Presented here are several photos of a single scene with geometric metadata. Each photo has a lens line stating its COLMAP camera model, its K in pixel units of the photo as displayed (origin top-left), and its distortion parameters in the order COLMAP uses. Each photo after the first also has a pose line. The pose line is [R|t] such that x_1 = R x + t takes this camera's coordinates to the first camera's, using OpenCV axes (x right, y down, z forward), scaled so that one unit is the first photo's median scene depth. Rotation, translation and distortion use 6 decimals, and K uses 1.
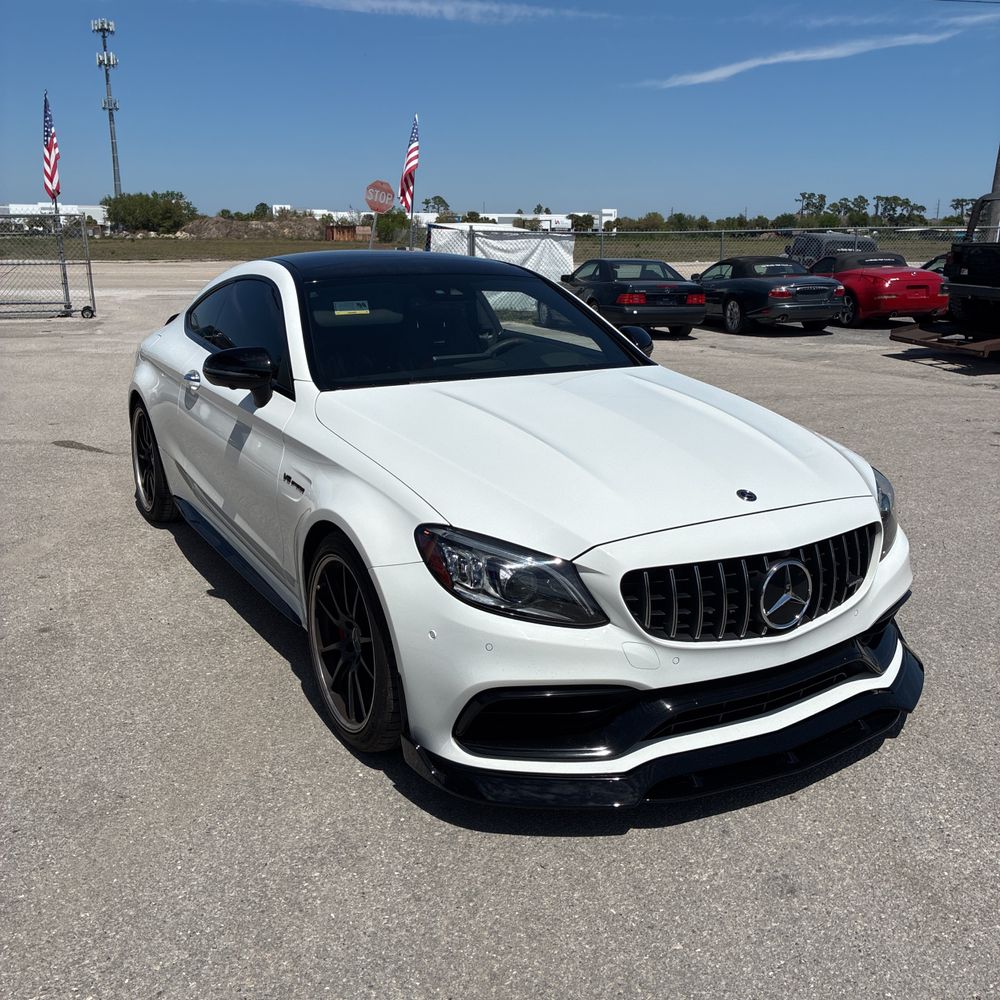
lens RADIAL K [[1062.6, 0, 467.3], [0, 1062.6, 498.5], [0, 0, 1]] dist [0.086301, -0.209511]
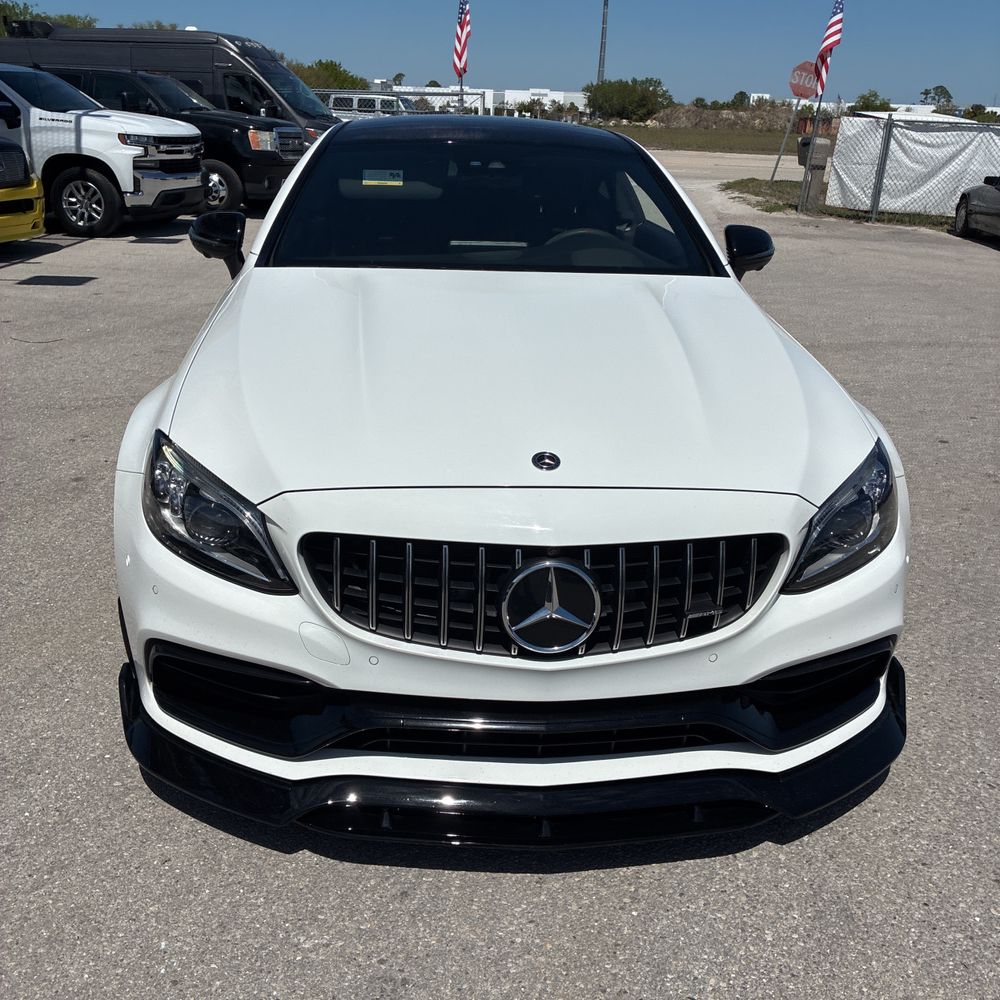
lens RADIAL K [[1021.3, 0, 502.4], [0, 1021.3, 505.6], [0, 0, 1]] dist [0.038778, -0.056596]
pose [[0.888206, 0.184905, -0.420596, 0.143751], [-0.138696, 0.980642, 0.138220, -0.017197], [0.438011, -0.064433, 0.896657, 0.103806]]
